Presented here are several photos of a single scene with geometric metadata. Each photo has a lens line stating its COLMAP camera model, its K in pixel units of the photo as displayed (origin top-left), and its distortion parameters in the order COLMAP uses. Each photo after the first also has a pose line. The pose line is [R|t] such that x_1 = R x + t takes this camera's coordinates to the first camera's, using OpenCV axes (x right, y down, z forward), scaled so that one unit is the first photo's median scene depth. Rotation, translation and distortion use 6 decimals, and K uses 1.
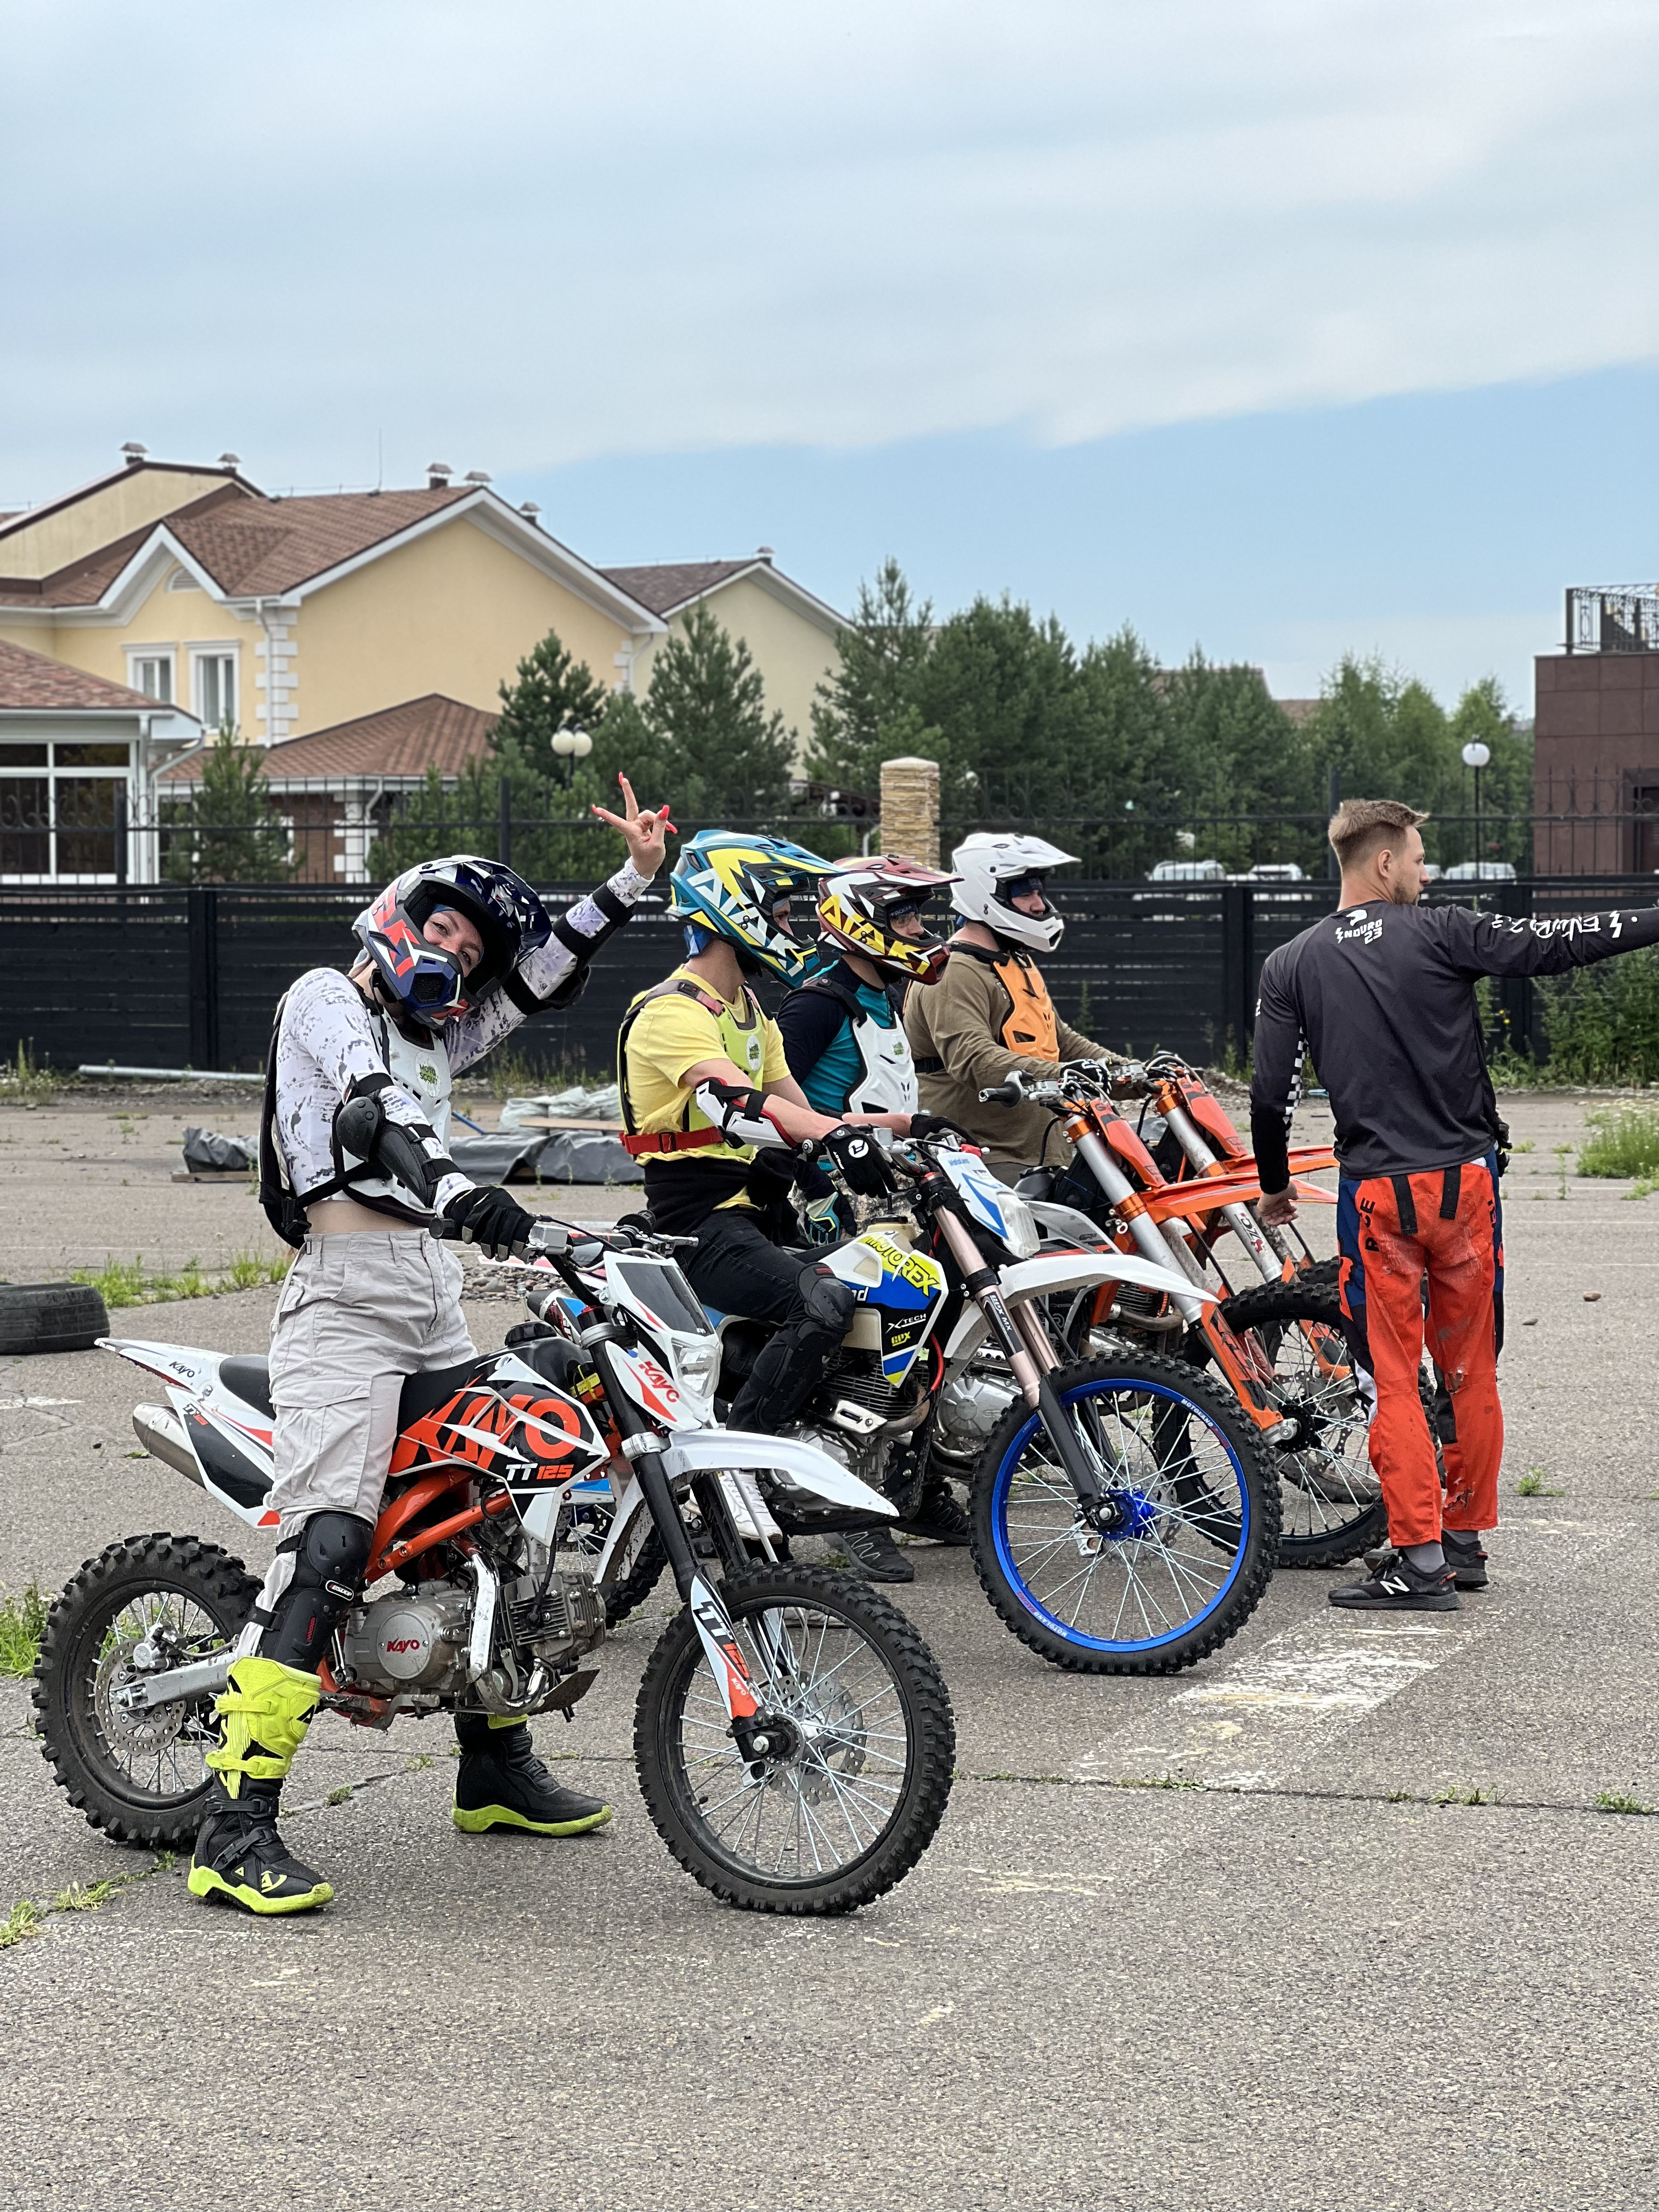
lens RADIAL K [[5027.9, 0, 876.9], [0, 5027.9, 1058.6], [0, 0, 1]] dist [-0.875916, 22.754217]
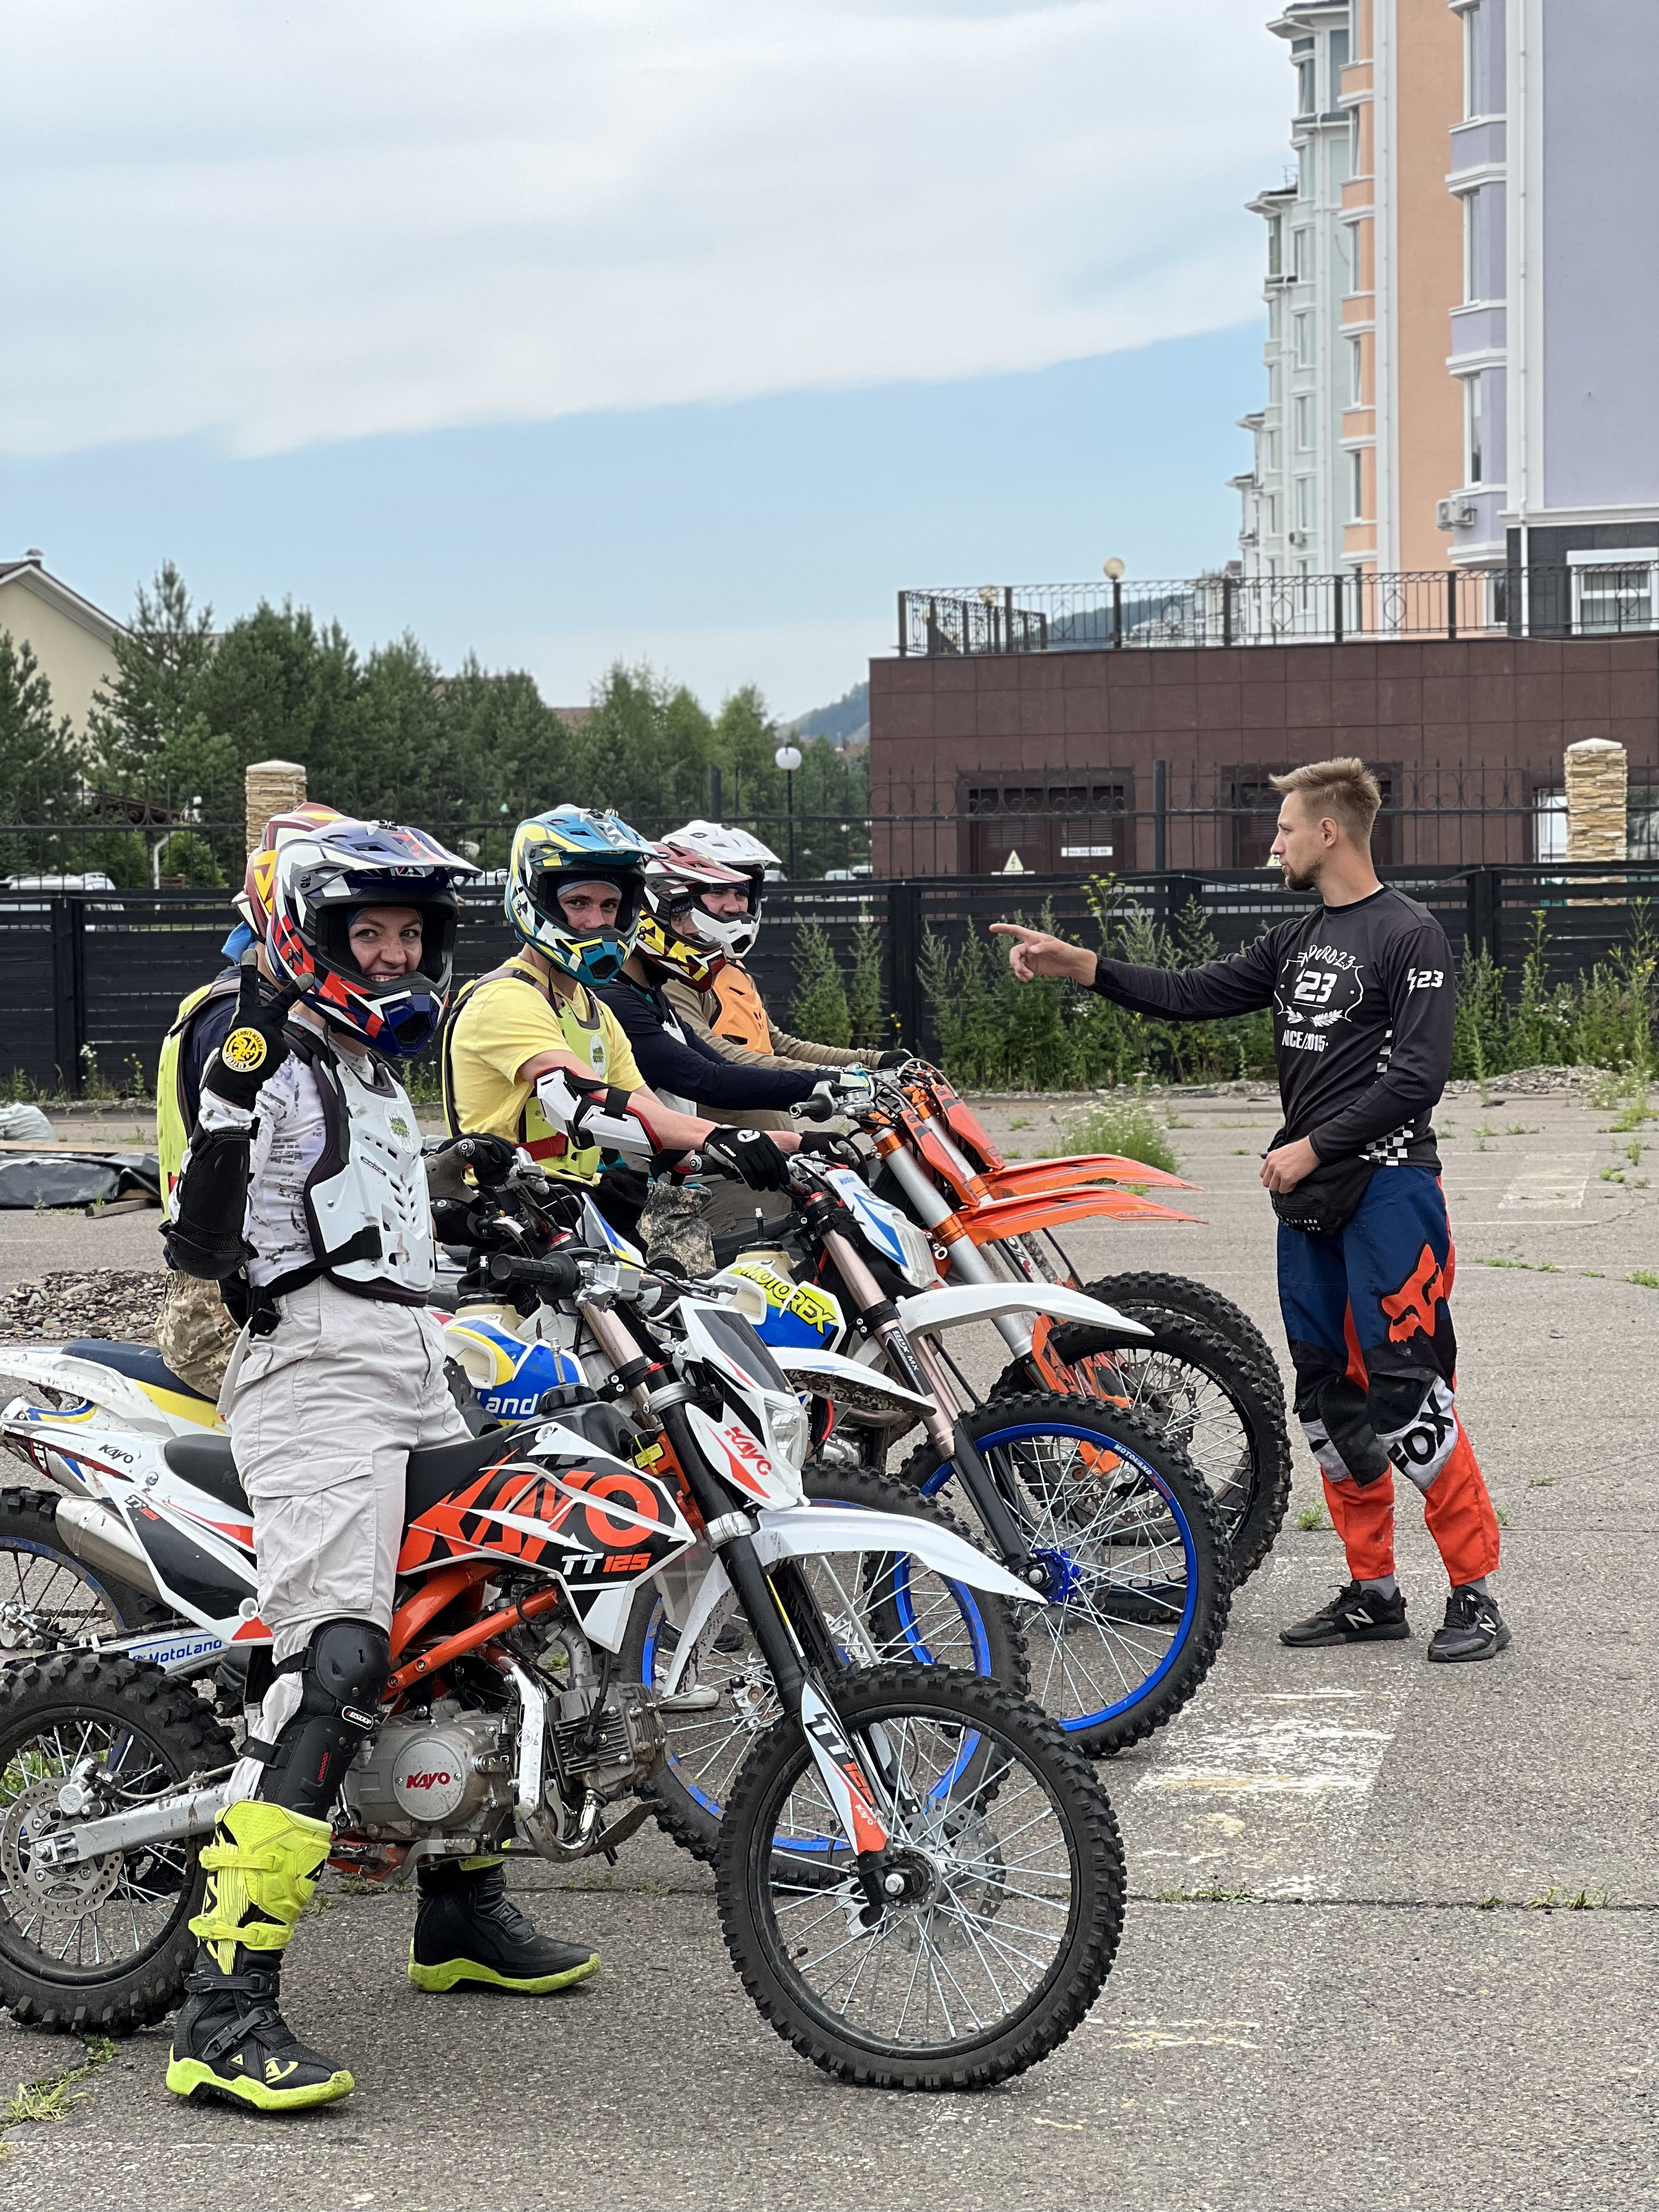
lens RADIAL K [[4866.0, 0, 829.9], [0, 4866.0, 1044.6], [0, 0, 1]] dist [-0.140329, 5.886474]
pose [[0.985540, -0.012672, 0.168970, -0.131817], [0.013533, 0.999901, -0.003942, -0.000057], [-0.168903, 0.006172, 0.985613, 0.154540]]
